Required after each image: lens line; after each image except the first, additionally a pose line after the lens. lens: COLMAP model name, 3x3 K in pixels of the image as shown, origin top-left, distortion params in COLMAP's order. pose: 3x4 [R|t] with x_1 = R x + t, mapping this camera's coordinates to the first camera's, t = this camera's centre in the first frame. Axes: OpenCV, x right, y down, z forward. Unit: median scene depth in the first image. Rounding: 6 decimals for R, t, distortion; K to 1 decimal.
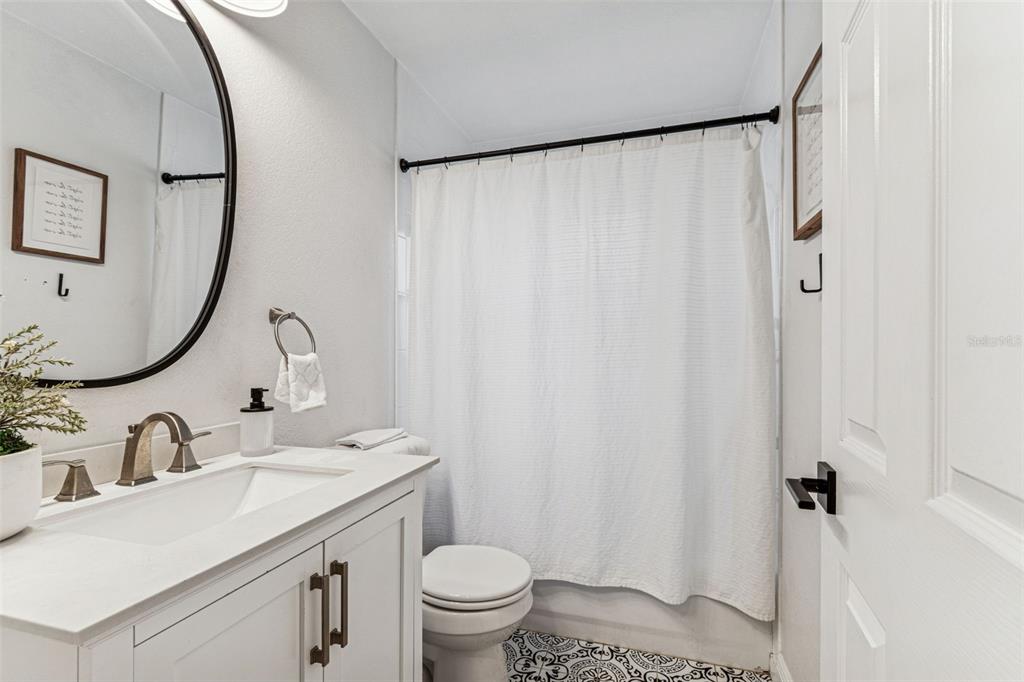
lens RADIAL K [[467.7, 0, 511.1], [0, 467.7, 345.1], [0, 0, 1]] dist [-0.000199, -0.000064]
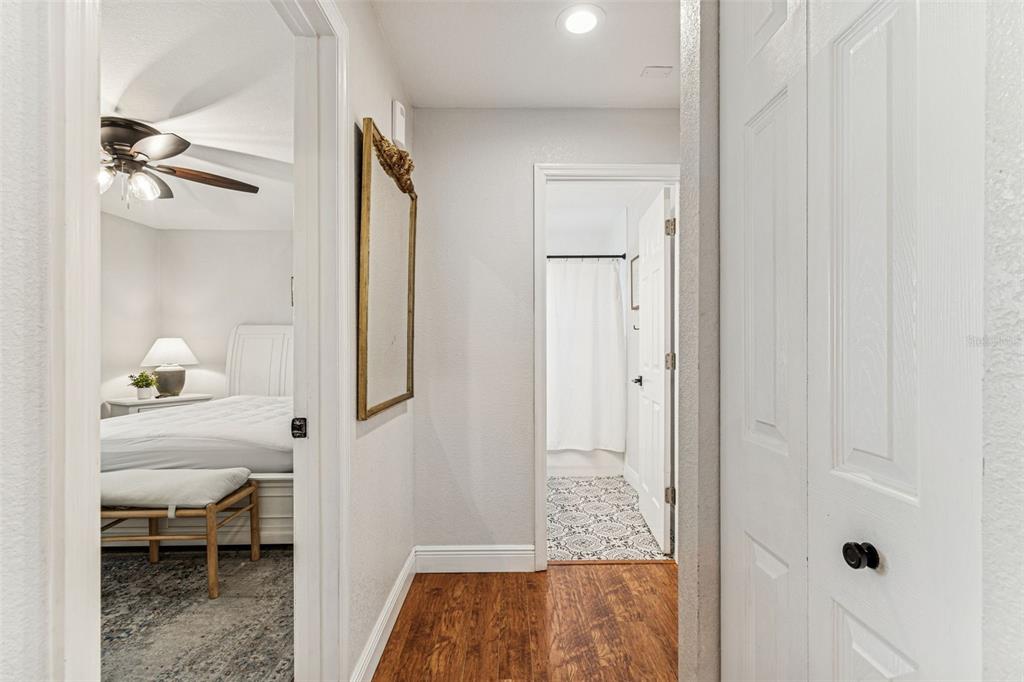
lens RADIAL K [[467.7, 0, 515.1], [0, 467.7, 342.1], [0, 0, 1]] dist [-0.000199, -0.000064]
pose [[0.950195, -0.005565, 0.311606, -0.815567], [0.003645, 0.999971, 0.006744, -0.038423], [-0.311634, -0.005272, 0.950188, -1.269430]]
